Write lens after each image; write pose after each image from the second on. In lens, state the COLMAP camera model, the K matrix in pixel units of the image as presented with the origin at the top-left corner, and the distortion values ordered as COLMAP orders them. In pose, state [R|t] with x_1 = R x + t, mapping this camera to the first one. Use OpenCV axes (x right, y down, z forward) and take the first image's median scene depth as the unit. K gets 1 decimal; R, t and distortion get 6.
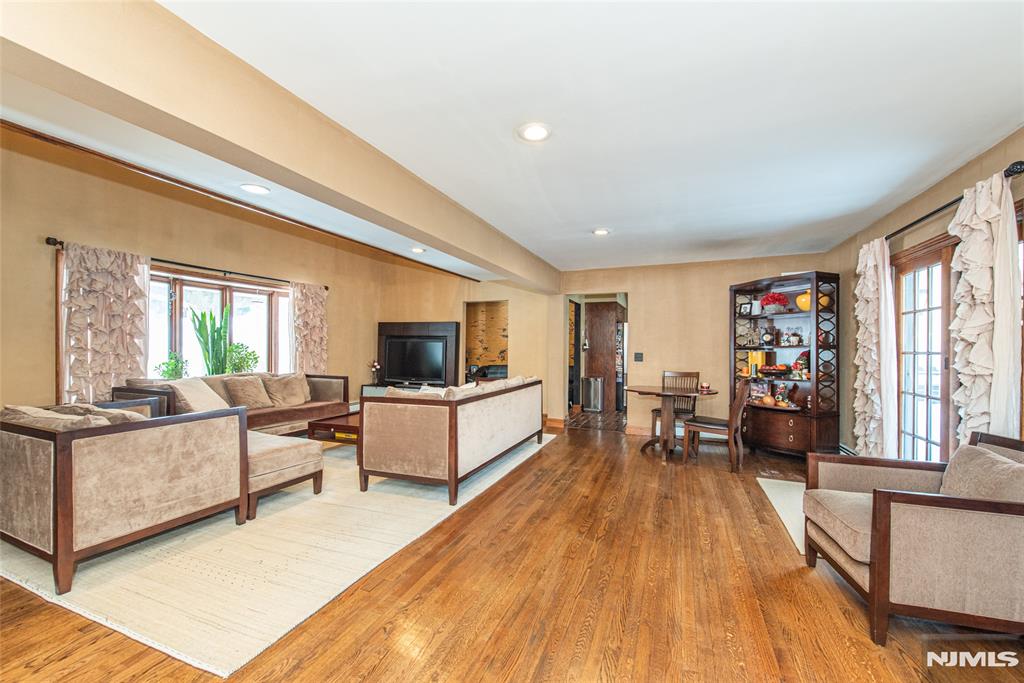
lens RADIAL K [[413.9, 0, 534.5], [0, 413.9, 351.5], [0, 0, 1]] dist [0.009318, -0.001853]
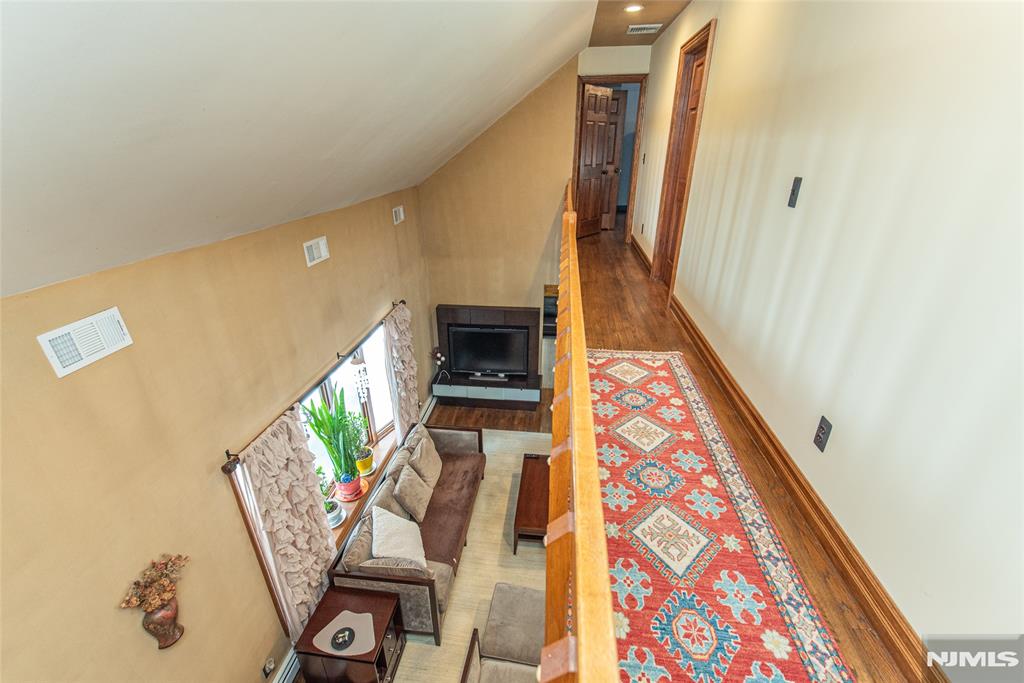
lens RADIAL K [[438.6, 0, 514.5], [0, 438.6, 339.4], [0, 0, 1]] dist [0.001999, 0.000178]
pose [[0.971126, -0.104183, 0.214619, -0.585322], [0.006052, 0.910076, 0.414397, -0.519391], [-0.238492, -0.401133, 0.884428, 0.241317]]
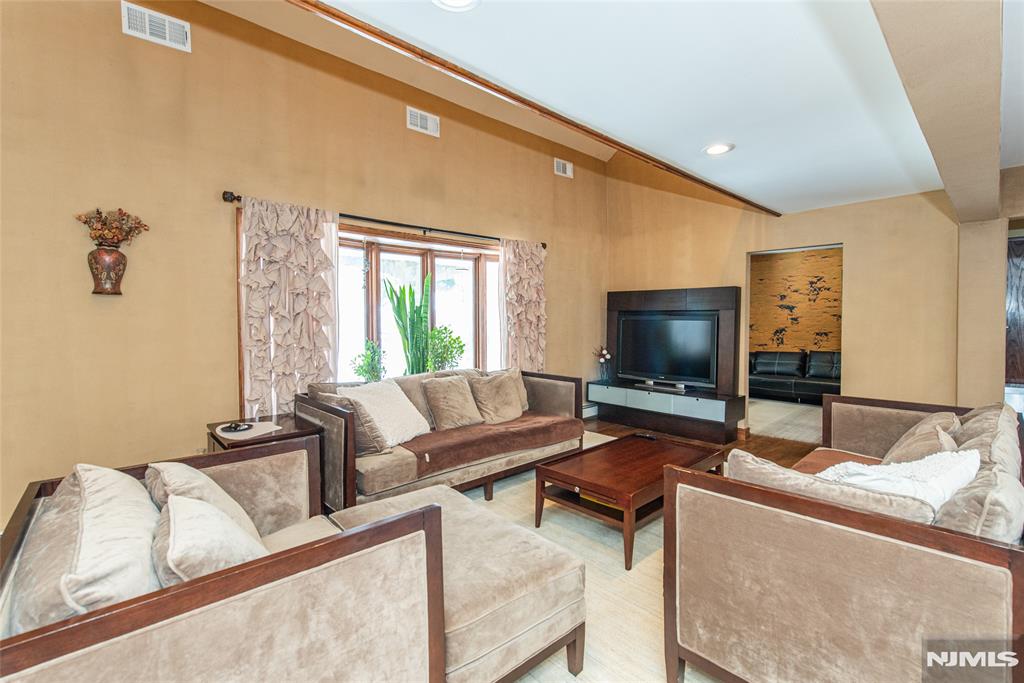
lens RADIAL K [[456.8, 0, 520.8], [0, 456.8, 337.8], [0, 0, 1]] dist [0.000590, -0.000242]
pose [[0.894965, 0.009207, -0.446042, -0.230416], [0.005259, 0.999500, 0.031182, -0.025590], [0.446106, -0.030252, 0.894469, 0.346973]]
